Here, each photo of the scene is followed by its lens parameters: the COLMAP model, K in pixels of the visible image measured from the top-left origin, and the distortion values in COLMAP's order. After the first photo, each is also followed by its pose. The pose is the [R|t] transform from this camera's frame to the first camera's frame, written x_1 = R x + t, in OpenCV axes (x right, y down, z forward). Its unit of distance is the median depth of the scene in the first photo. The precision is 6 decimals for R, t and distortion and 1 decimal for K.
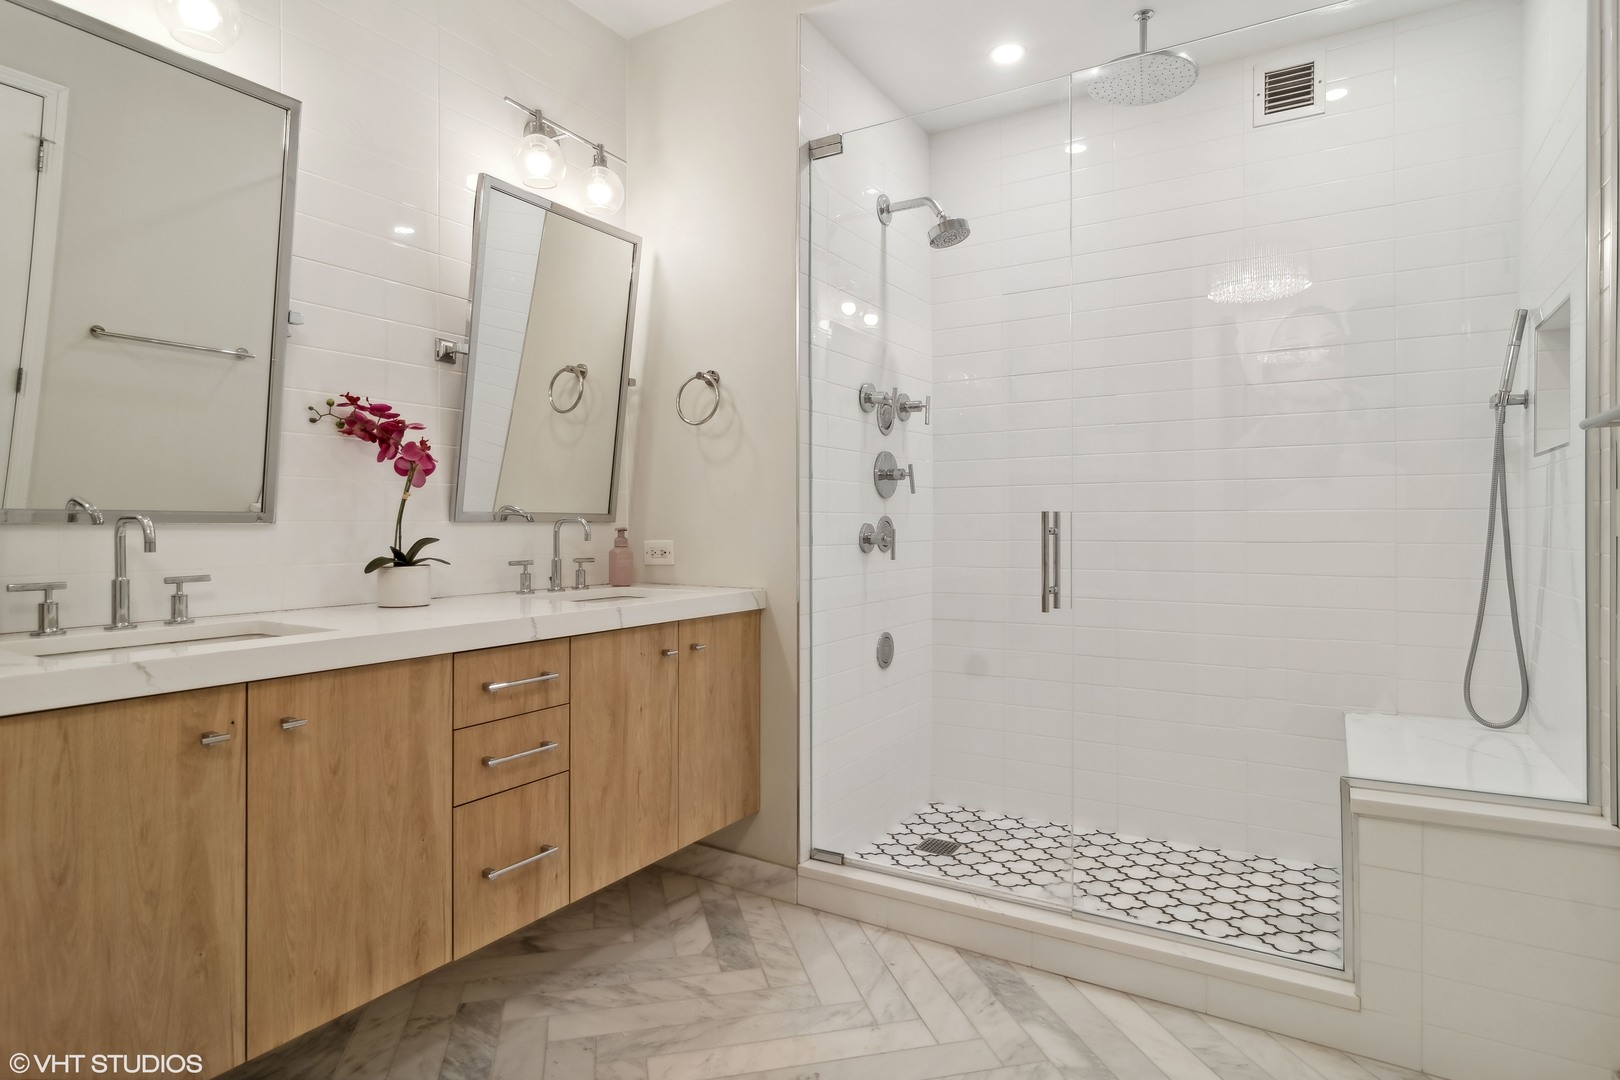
lens RADIAL K [[876.7, 0, 810.5], [0, 876.7, 524.3], [0, 0, 1]] dist [-0.005634, 0.004254]
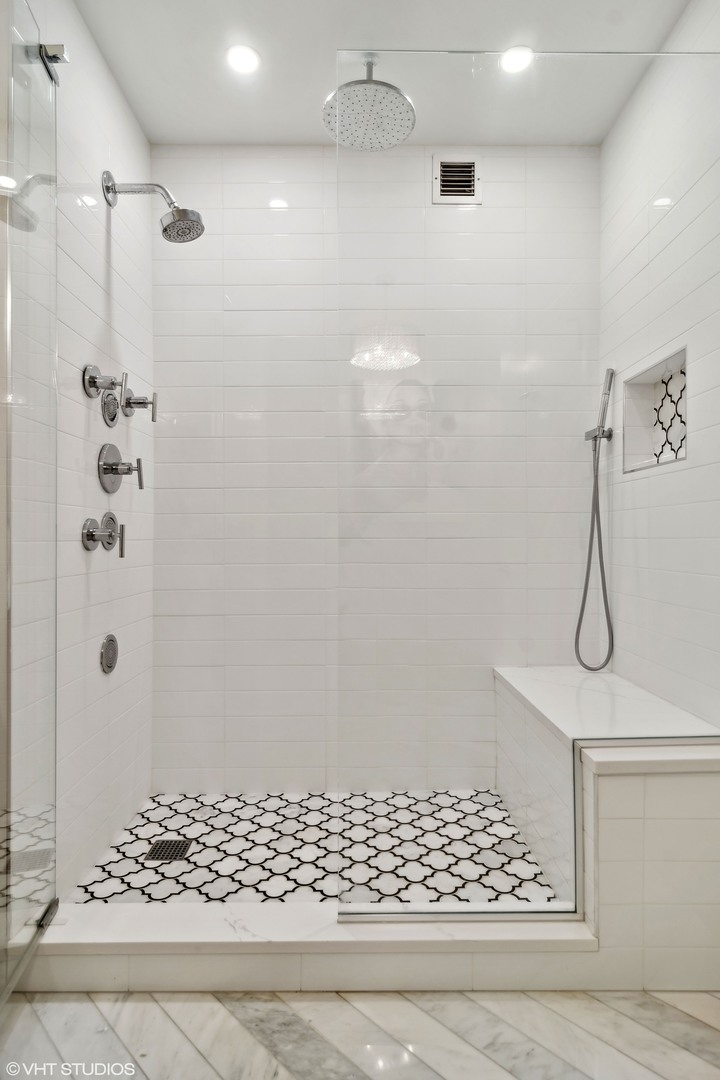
lens RADIAL K [[584.4, 0, 351.0], [0, 584.4, 534.8], [0, 0, 1]] dist [-0.005634, 0.004254]
pose [[0.857144, 0.002772, 0.515069, -0.016707], [0.000363, 0.999982, -0.005986, 0.020062], [-0.515077, 0.005318, 0.857128, 0.339426]]
